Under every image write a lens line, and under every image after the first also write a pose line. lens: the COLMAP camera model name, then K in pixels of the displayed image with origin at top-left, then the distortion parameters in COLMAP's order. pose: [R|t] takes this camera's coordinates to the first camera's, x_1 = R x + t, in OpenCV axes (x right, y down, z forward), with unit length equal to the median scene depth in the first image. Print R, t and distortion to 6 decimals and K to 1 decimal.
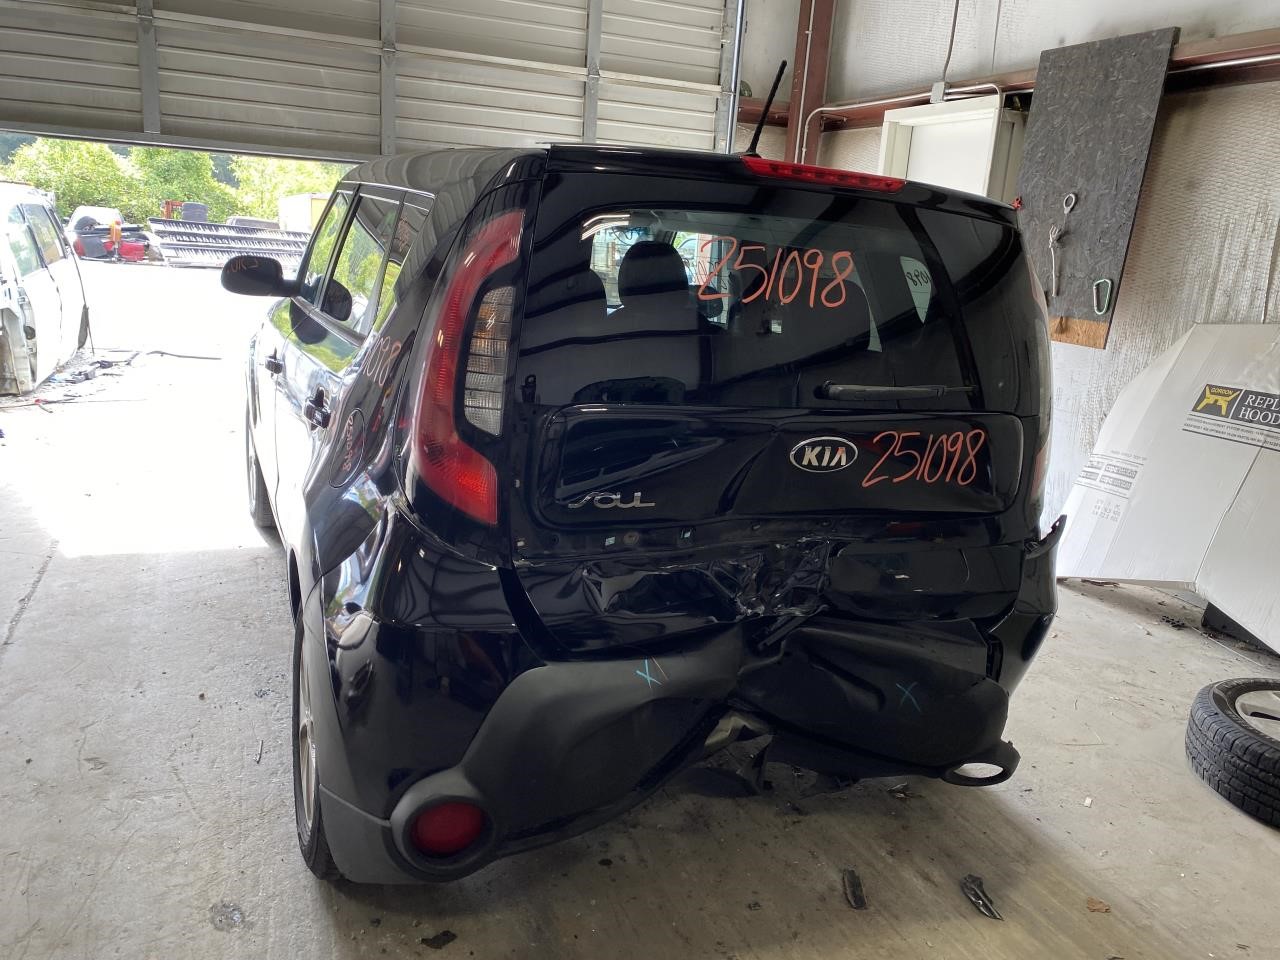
lens RADIAL K [[990.8, 0, 640.0], [0, 990.8, 480.0], [0, 0, 1]] dist [0.005255, -0.006510]
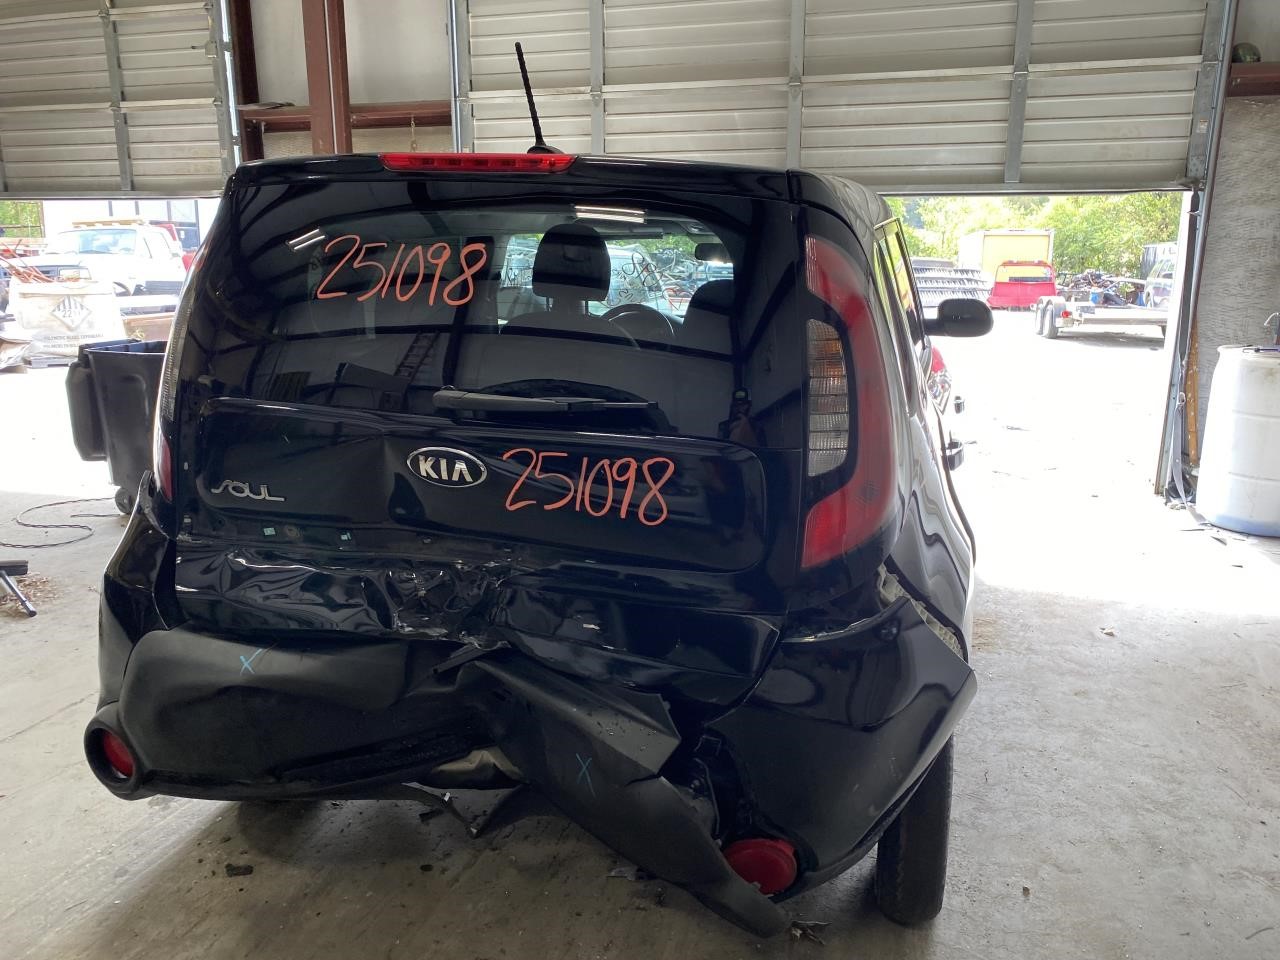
lens RADIAL K [[979.3, 0, 623.0], [0, 979.3, 474.2], [0, 0, 1]] dist [-0.001527, -0.002274]
pose [[0.765373, 0.080437, -0.638541, 0.827340], [-0.106380, 0.994323, -0.002254, -0.032798], [0.634734, 0.069653, 0.769585, 0.389948]]
